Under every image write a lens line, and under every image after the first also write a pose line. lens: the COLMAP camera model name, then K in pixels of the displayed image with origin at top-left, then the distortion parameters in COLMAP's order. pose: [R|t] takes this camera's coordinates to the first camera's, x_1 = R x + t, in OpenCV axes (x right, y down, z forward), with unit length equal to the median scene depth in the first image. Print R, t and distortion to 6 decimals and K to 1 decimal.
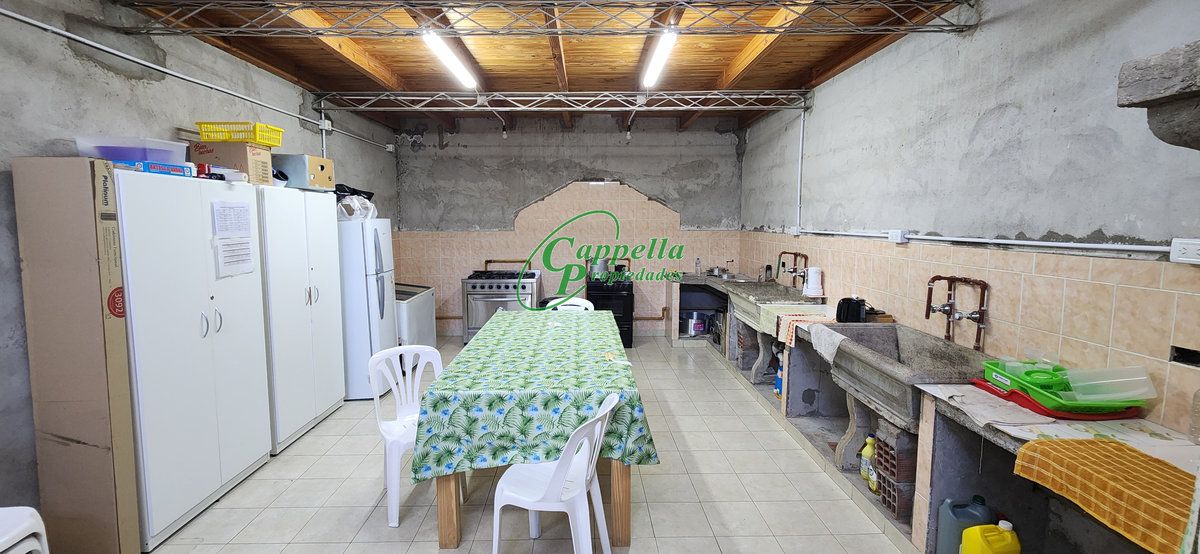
lens RADIAL K [[491.2, 0, 594.3], [0, 491.2, 269.2], [0, 0, 1]] dist [-0.001390, -0.000191]
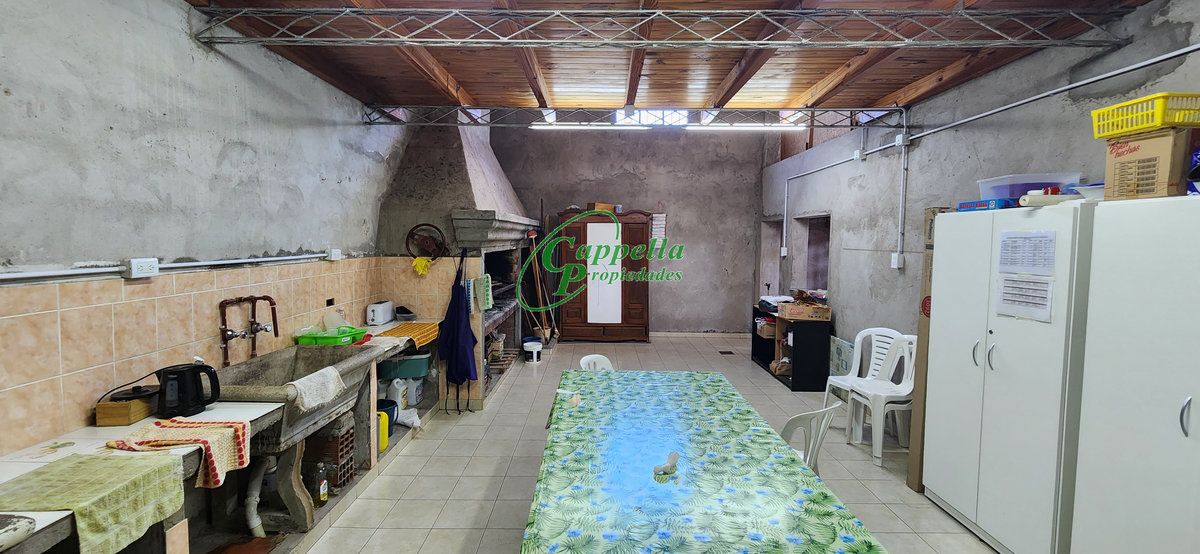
lens RADIAL K [[491.2, 0, 594.3], [0, 491.2, 269.2], [0, 0, 1]] dist [-0.001390, -0.000191]
pose [[-0.999424, -0.013209, 0.031269, -0.031964], [-0.007895, 0.986376, 0.164318, -0.233030], [-0.033014, 0.163976, -0.985912, 2.113841]]
